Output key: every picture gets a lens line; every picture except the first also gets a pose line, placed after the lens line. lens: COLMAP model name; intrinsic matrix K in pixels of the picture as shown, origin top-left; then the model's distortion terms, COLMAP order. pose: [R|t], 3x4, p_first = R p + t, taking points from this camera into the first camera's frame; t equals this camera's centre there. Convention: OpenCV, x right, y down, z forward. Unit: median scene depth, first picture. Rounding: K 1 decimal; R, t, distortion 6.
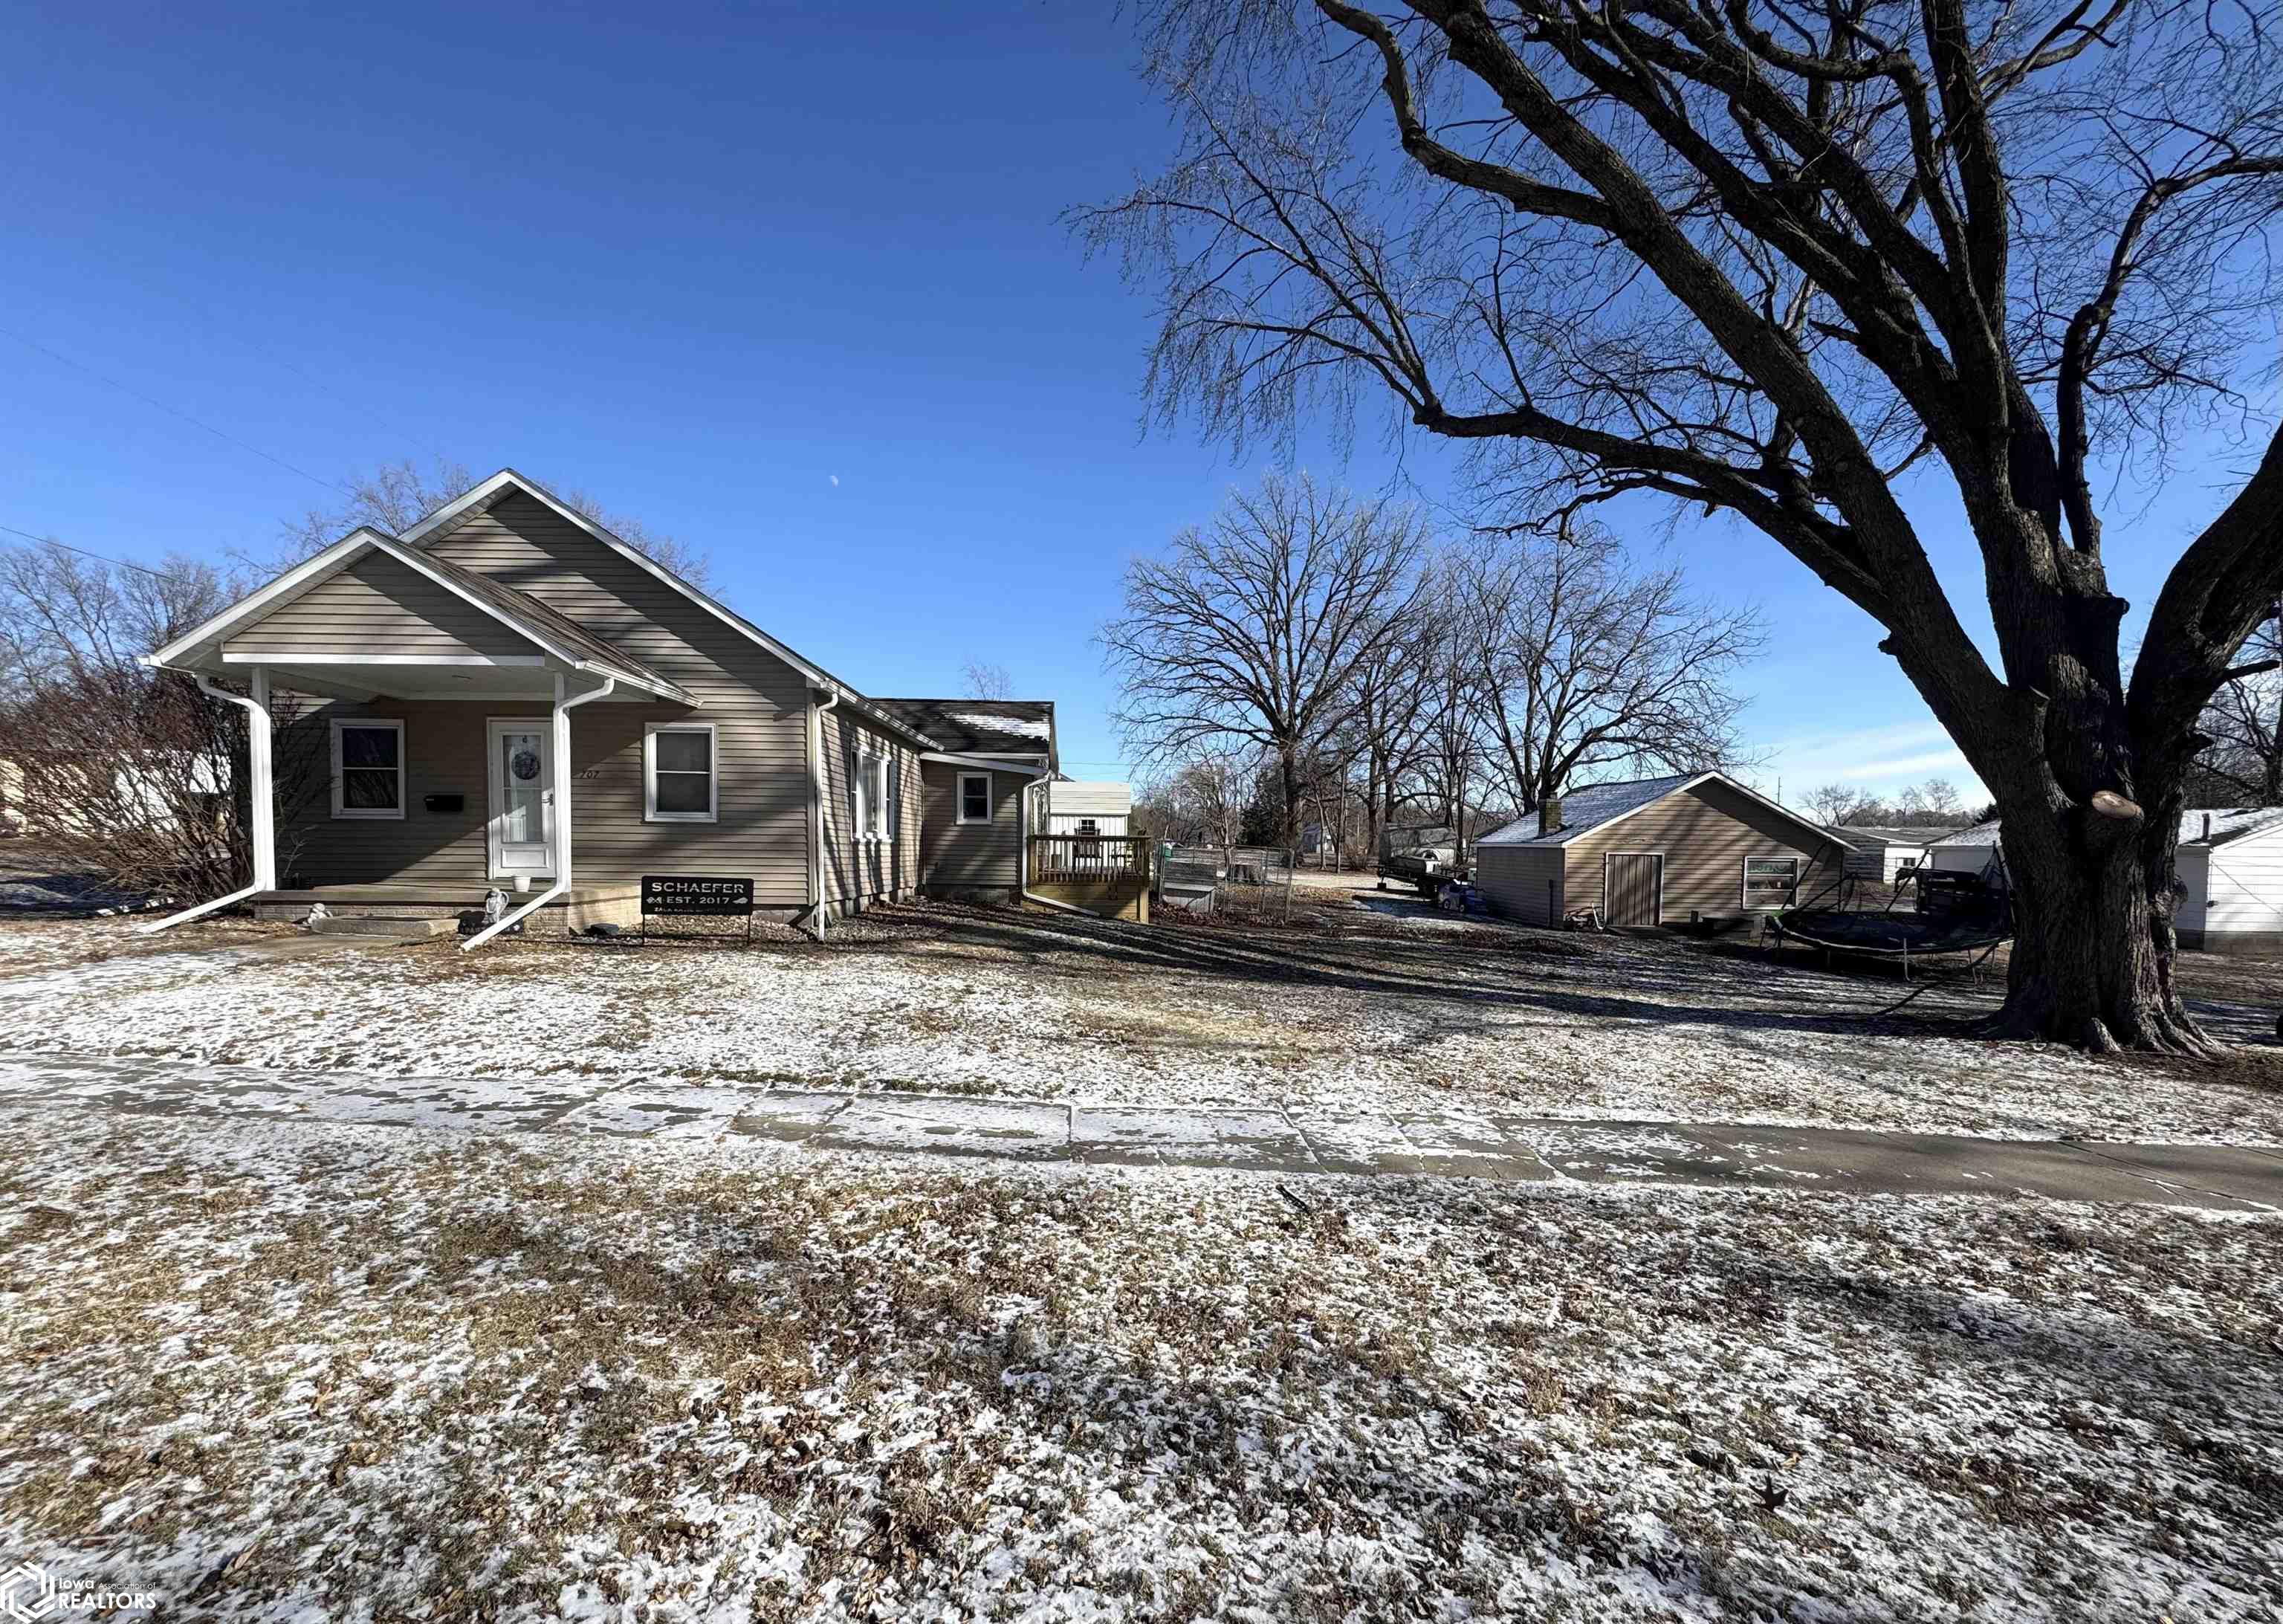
lens RADIAL K [[929.1, 0, 1099.2], [0, 929.1, 861.4], [0, 0, 1]] dist [-0.000924, 0.000037]
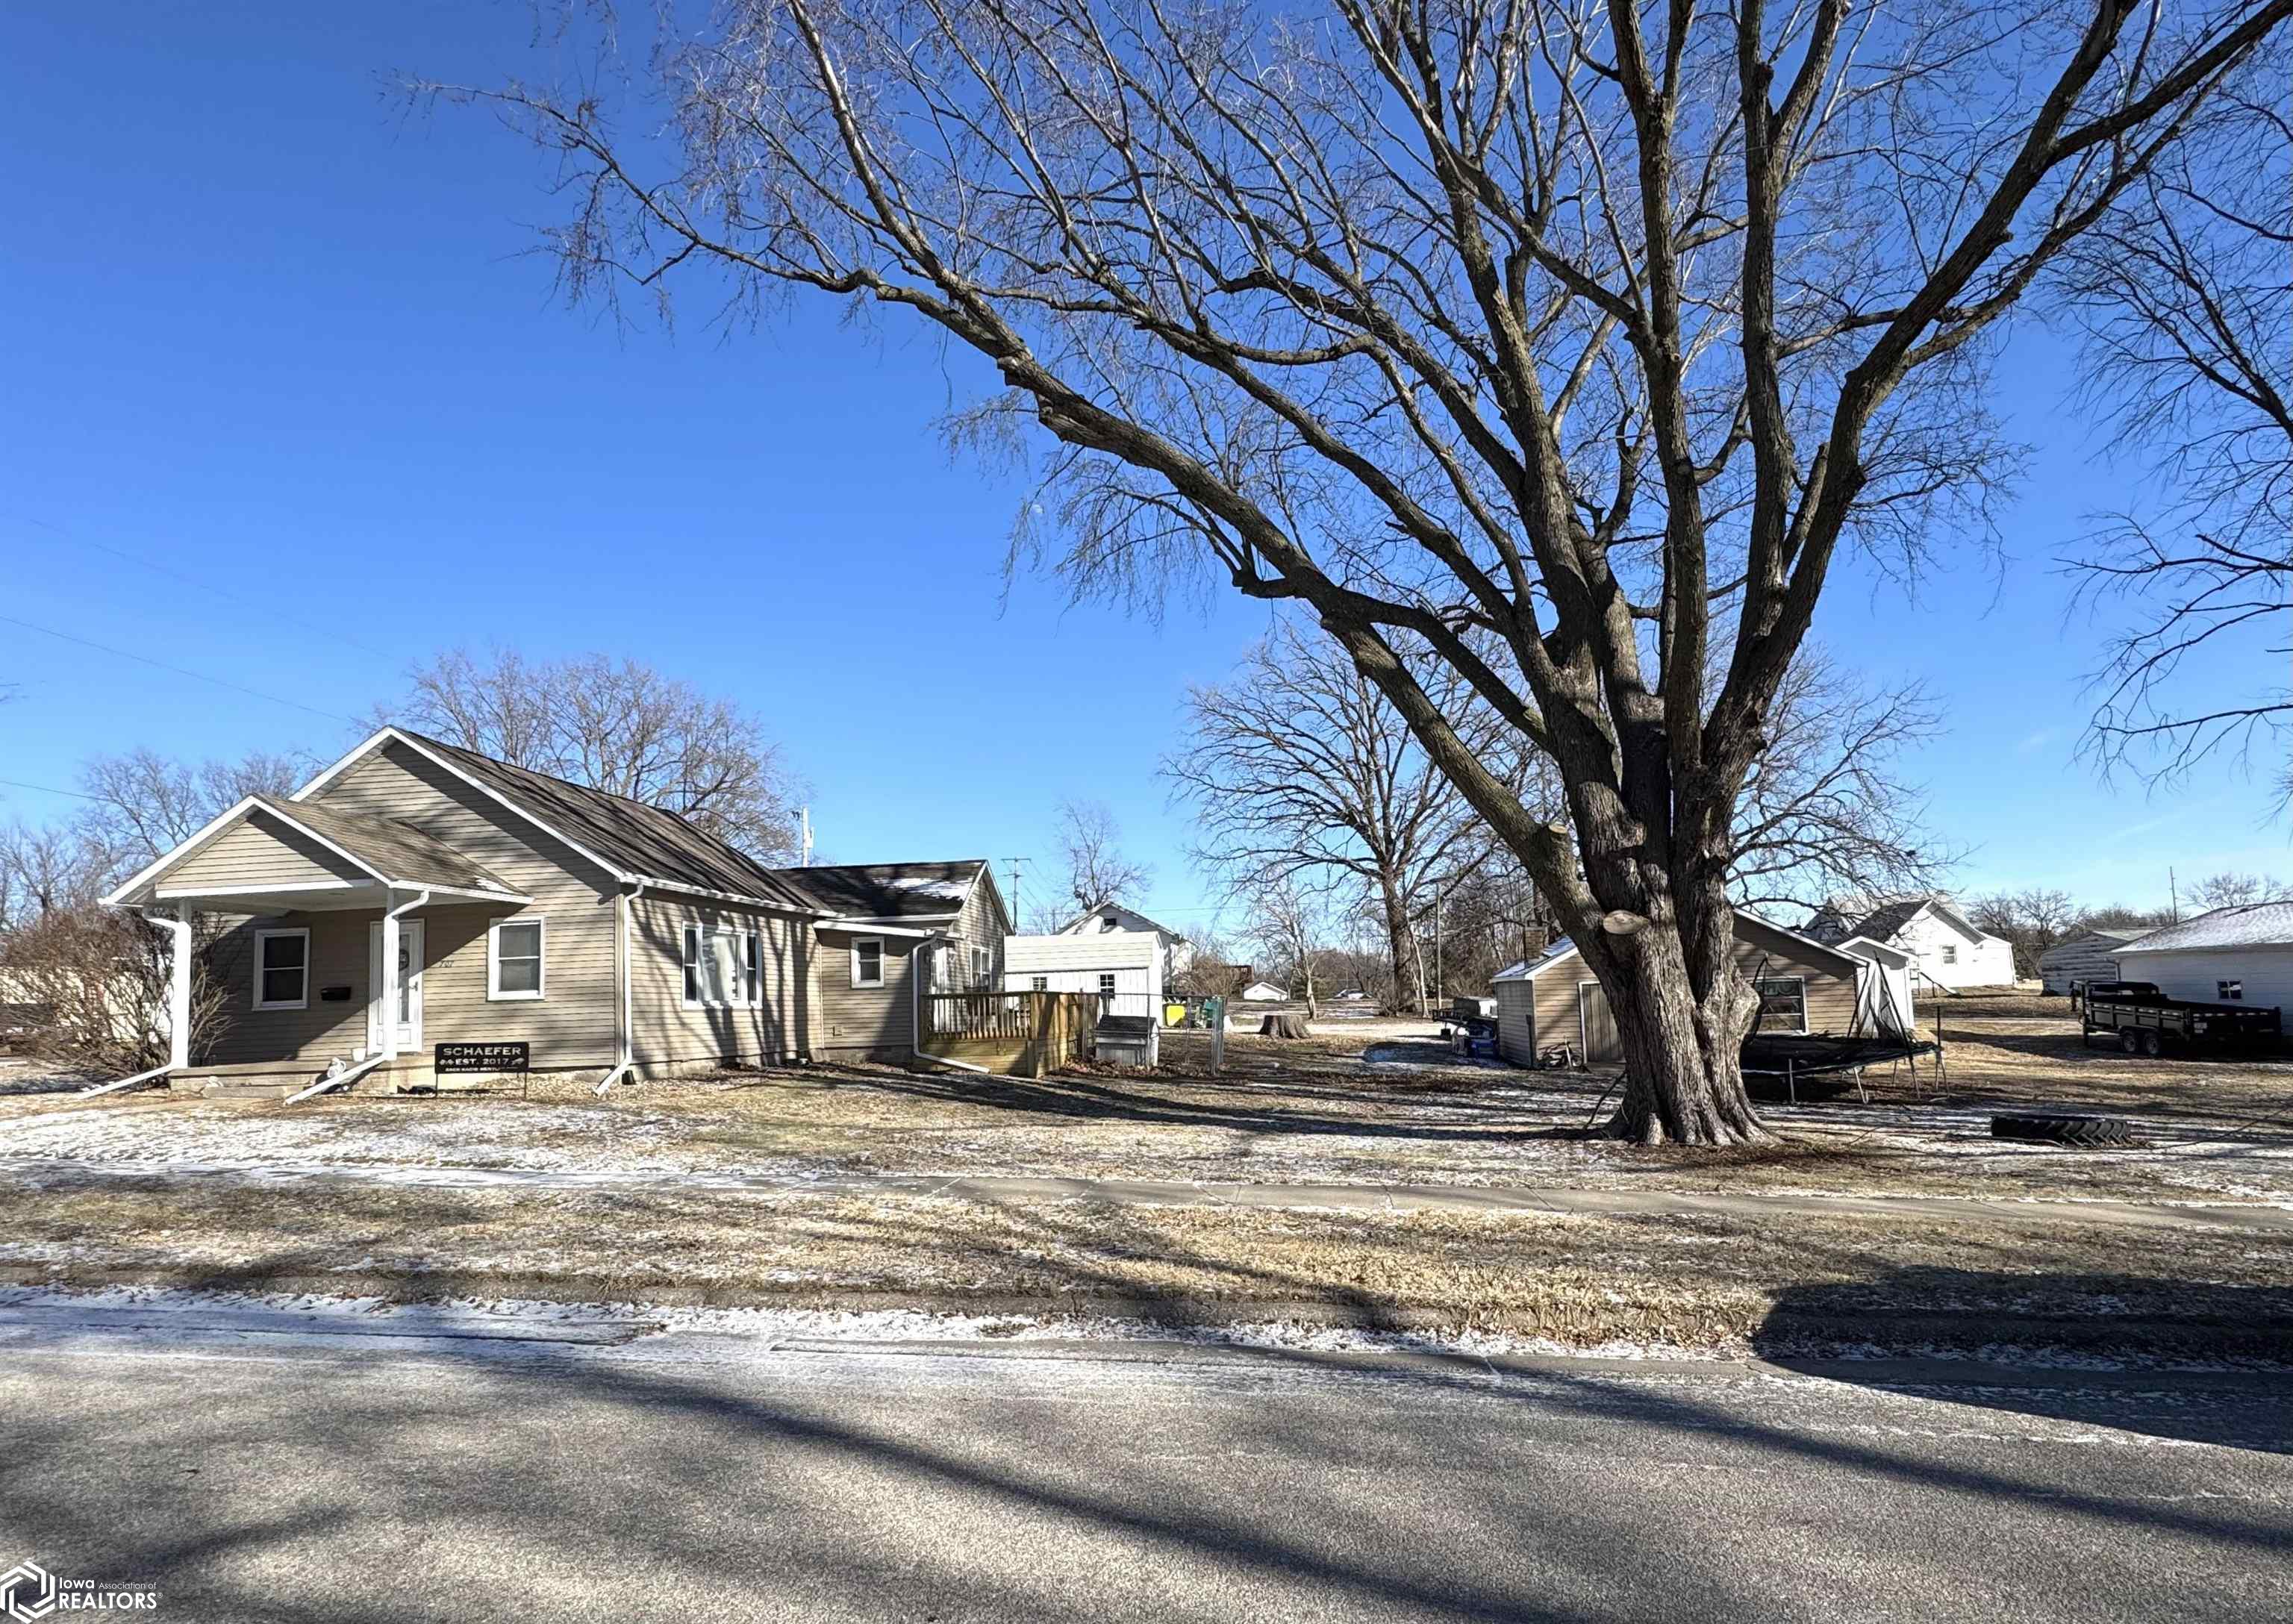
lens RADIAL K [[1162.5, 0, 1173.5], [0, 1162.5, 899.0], [0, 0, 1]] dist [0.000989, -0.000332]
pose [[0.990304, -0.059238, -0.125656, 0.467088], [0.045371, 0.992841, -0.110488, 0.026050], [0.131302, 0.103716, 0.985902, -0.302044]]
